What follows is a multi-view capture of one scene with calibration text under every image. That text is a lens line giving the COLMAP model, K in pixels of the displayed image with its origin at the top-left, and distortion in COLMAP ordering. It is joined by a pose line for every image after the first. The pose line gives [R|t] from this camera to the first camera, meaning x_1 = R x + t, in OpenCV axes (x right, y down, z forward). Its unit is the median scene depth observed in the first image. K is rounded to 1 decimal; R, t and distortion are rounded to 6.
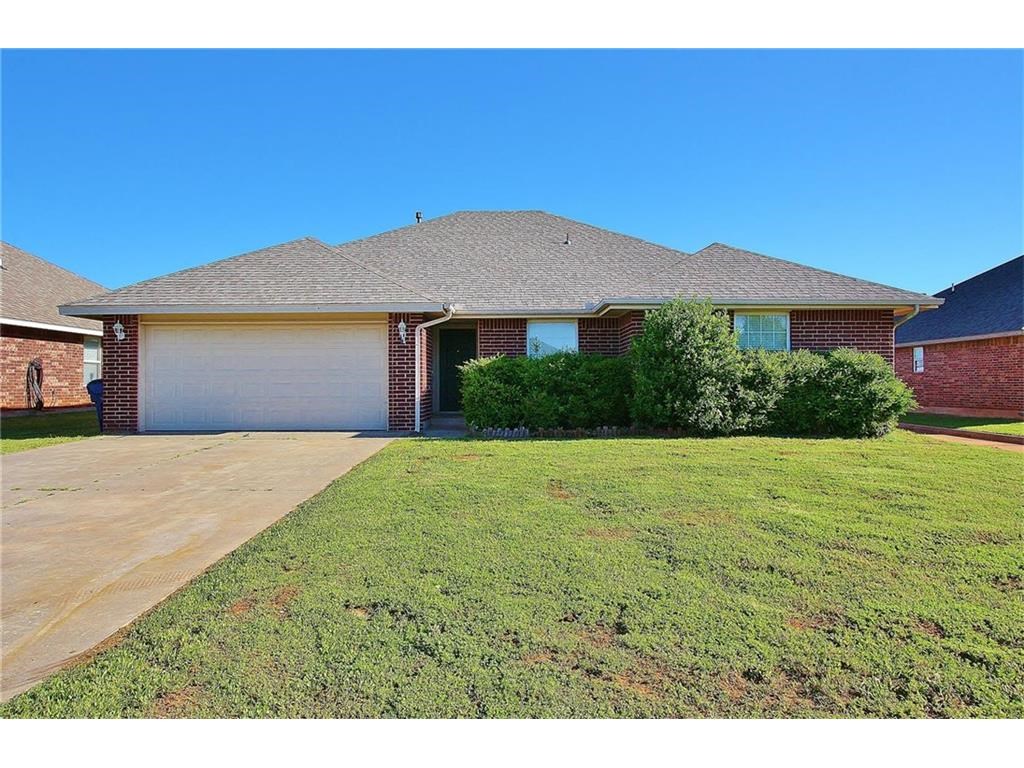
lens RADIAL K [[634.5, 0, 512.0], [0, 634.5, 384.0], [0, 0, 1]] dist [-0.006258, -0.000841]
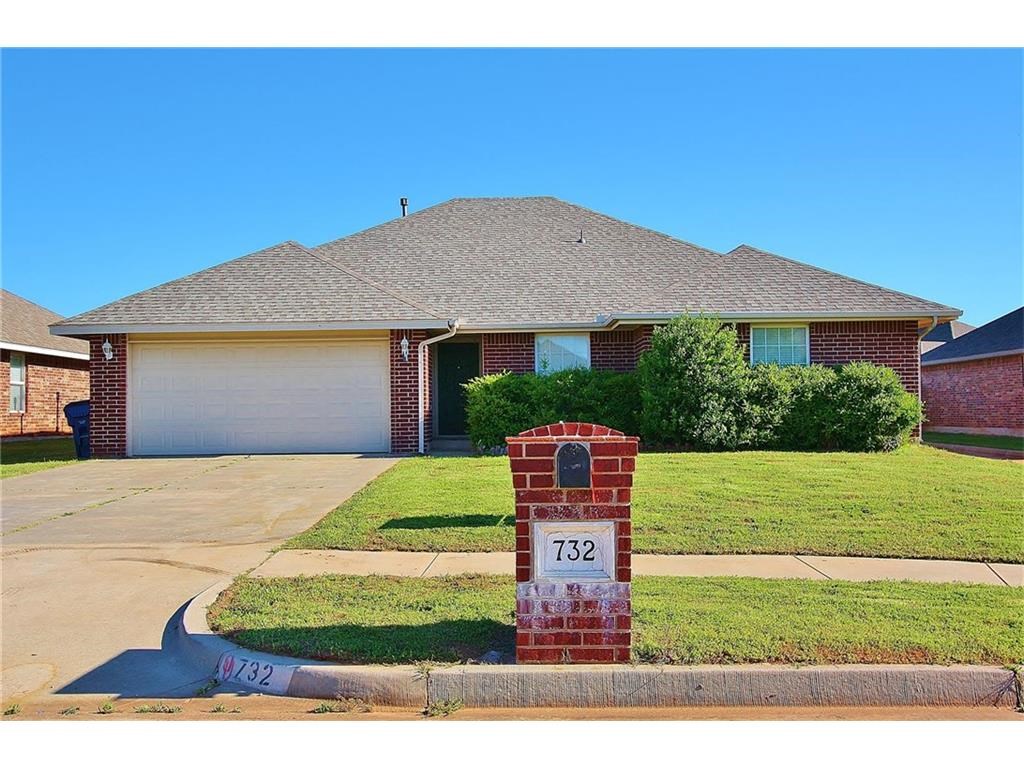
lens RADIAL K [[1013.5, 0, 512.0], [0, 1013.5, 384.0], [0, 0, 1]] dist [0.000825, 0.000105]
pose [[0.999943, -0.009139, -0.005495, -0.002685], [0.008979, 0.999554, -0.028494, 0.015944], [0.005753, 0.028443, 0.999579, -0.530480]]
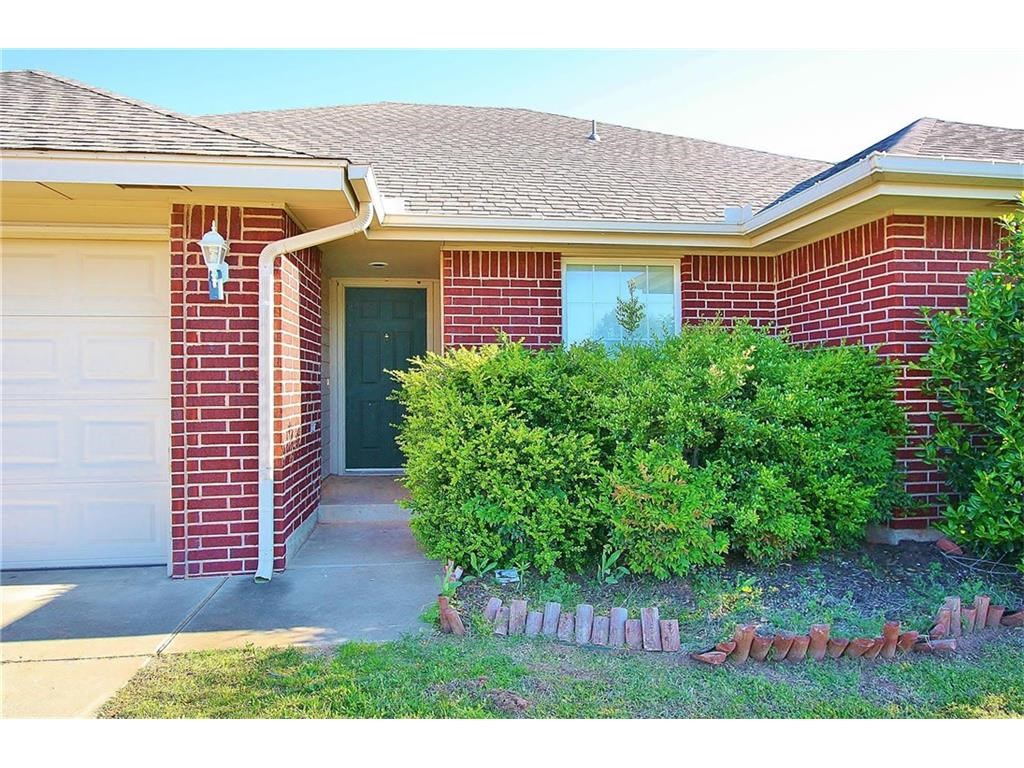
lens RADIAL K [[634.5, 0, 512.0], [0, 634.5, 384.0], [0, 0, 1]] dist [-0.006258, -0.000841]
pose [[0.992728, -0.000794, 0.120380, -0.063065], [0.000617, 0.999999, 0.001508, -0.022078], [-0.120382, -0.001423, 0.992727, 0.664444]]
